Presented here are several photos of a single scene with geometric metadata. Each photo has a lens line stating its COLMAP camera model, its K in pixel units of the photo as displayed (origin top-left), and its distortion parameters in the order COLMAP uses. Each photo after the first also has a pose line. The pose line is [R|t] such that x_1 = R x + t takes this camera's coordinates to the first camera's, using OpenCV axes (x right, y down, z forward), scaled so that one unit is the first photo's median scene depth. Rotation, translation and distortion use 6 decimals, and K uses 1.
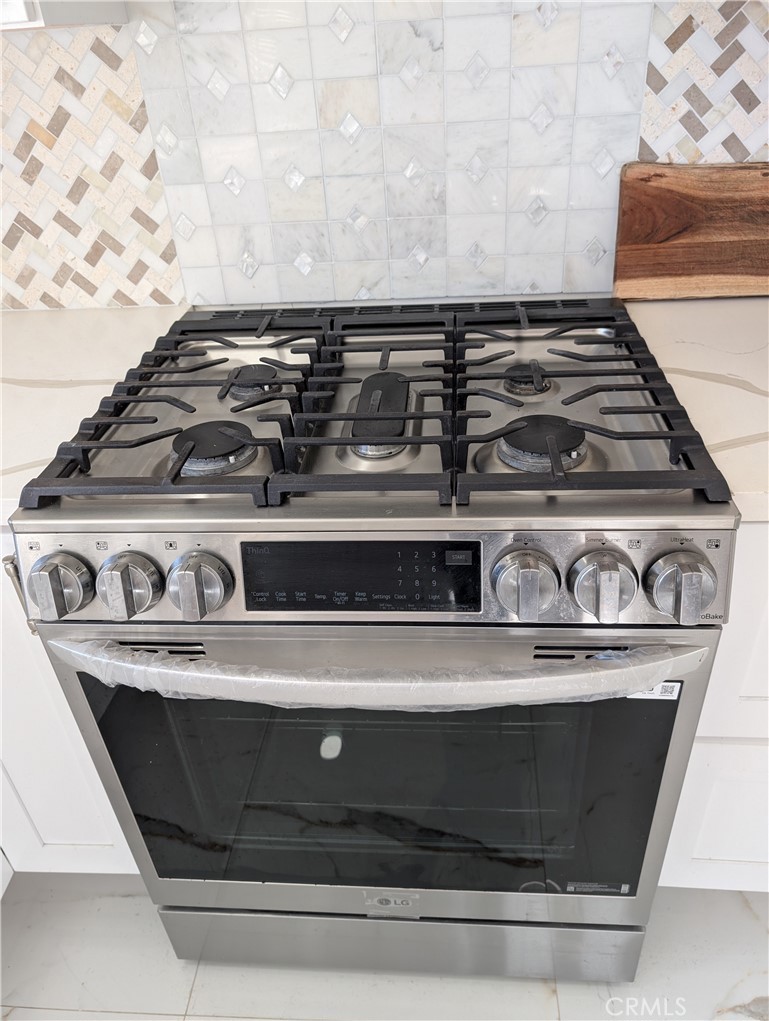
lens RADIAL K [[738.2, 0, 393.6], [0, 738.2, 496.9], [0, 0, 1]] dist [0.002243, -0.004057]
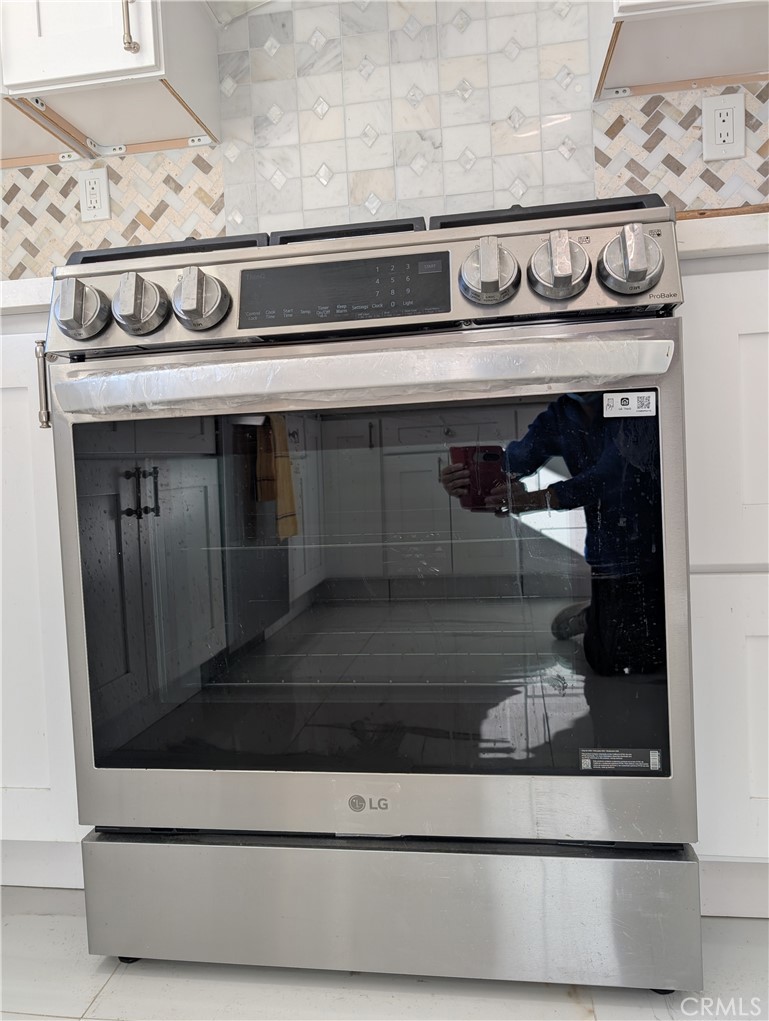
lens RADIAL K [[731.4, 0, 384.4], [0, 731.4, 497.7], [0, 0, 1]] dist [0.001941, 0.002018]
pose [[0.996647, 0.009528, -0.081259, 0.076094], [-0.048880, 0.865796, -0.498004, 0.632973], [0.065609, 0.500306, 0.863359, 0.139879]]
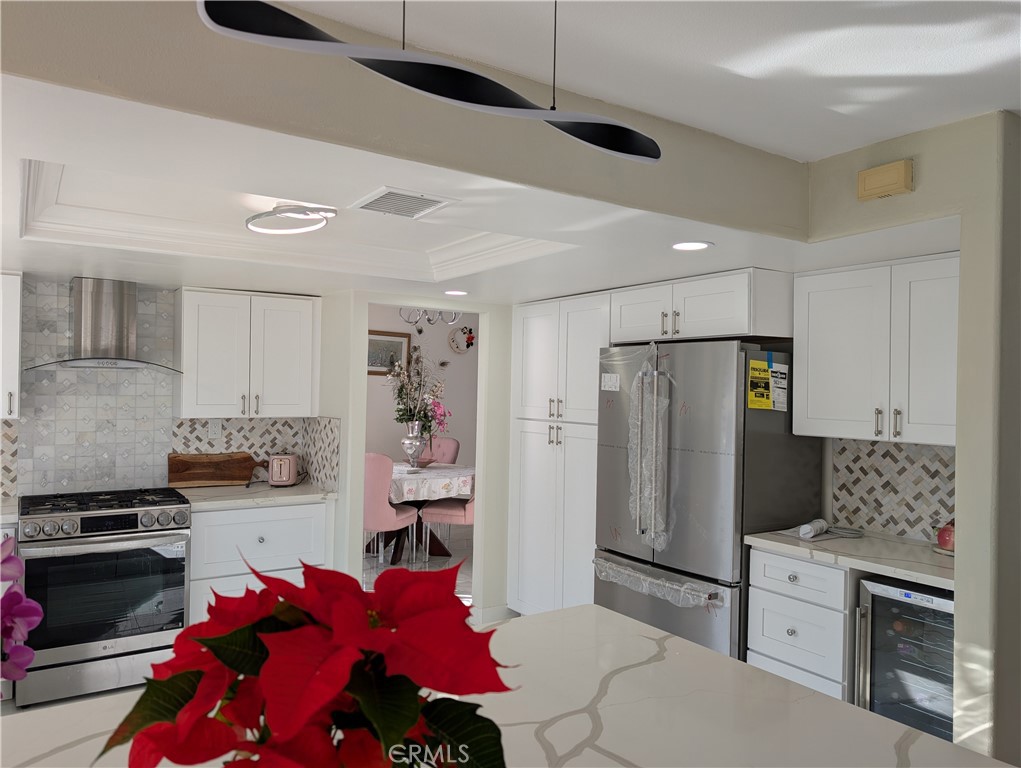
lens RADIAL K [[711.7, 0, 490.1], [0, 711.7, 386.2], [0, 0, 1]] dist [0.005082, 0.001308]
pose [[0.796637, 0.070349, 0.600351, -0.618210], [0.279793, 0.837480, -0.469407, 1.496465], [-0.535804, 0.541921, 0.647484, -2.541790]]
